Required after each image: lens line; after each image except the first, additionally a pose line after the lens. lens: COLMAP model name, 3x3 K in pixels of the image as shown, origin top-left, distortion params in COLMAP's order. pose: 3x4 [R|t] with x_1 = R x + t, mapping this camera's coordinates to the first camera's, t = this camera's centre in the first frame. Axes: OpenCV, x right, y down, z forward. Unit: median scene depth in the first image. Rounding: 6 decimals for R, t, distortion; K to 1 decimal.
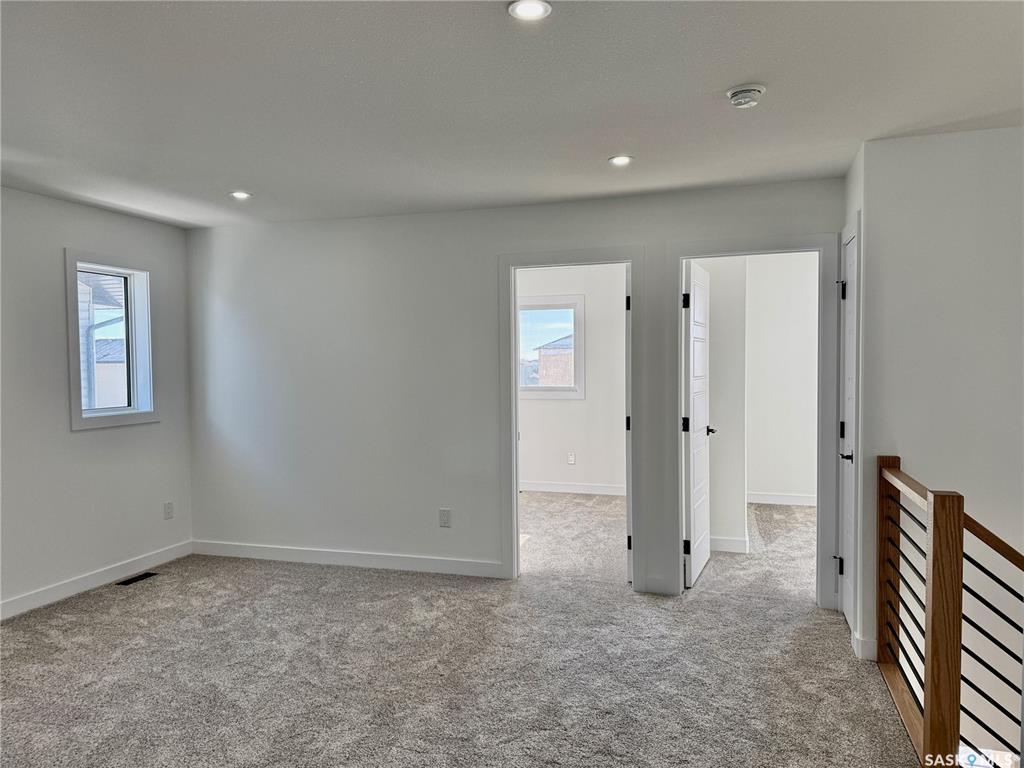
lens RADIAL K [[719.0, 0, 508.5], [0, 719.0, 391.9], [0, 0, 1]] dist [0.076575, -0.000907]
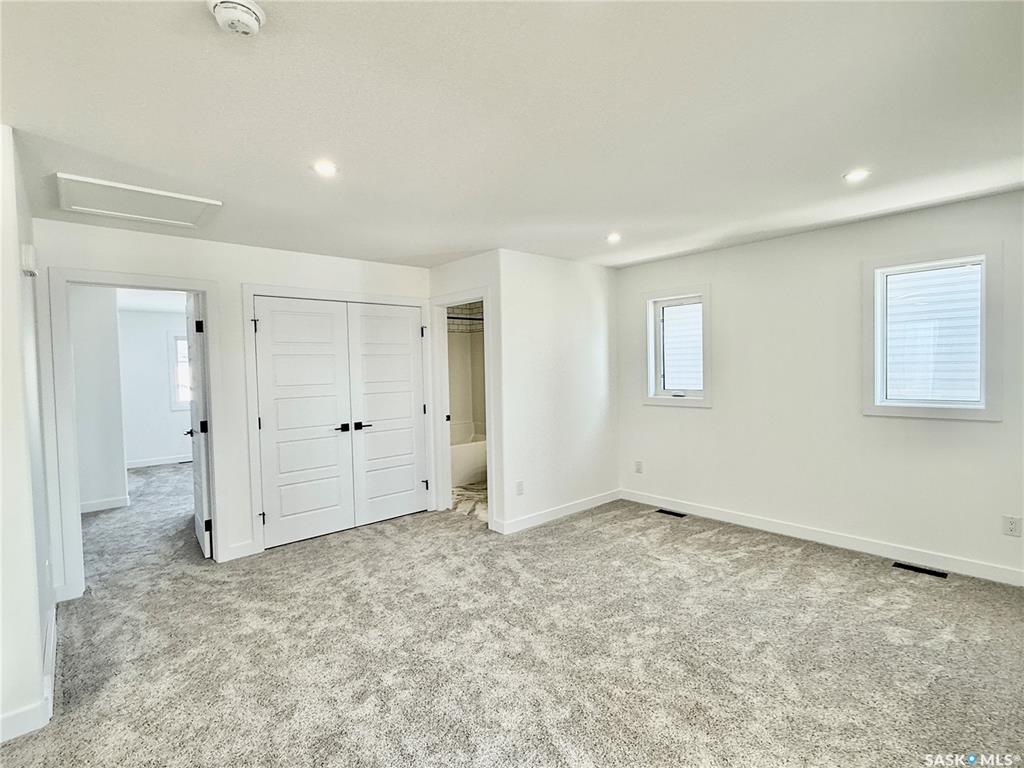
lens RADIAL K [[507.3, 0, 512.0], [0, 507.3, 384.0], [0, 0, 1]] dist [-0.000358, -0.000062]
pose [[-0.503329, 0.050320, -0.862628, 0.387085], [-0.007091, 0.998029, 0.062356, -0.043119], [0.864065, 0.037502, -0.501980, 0.903297]]
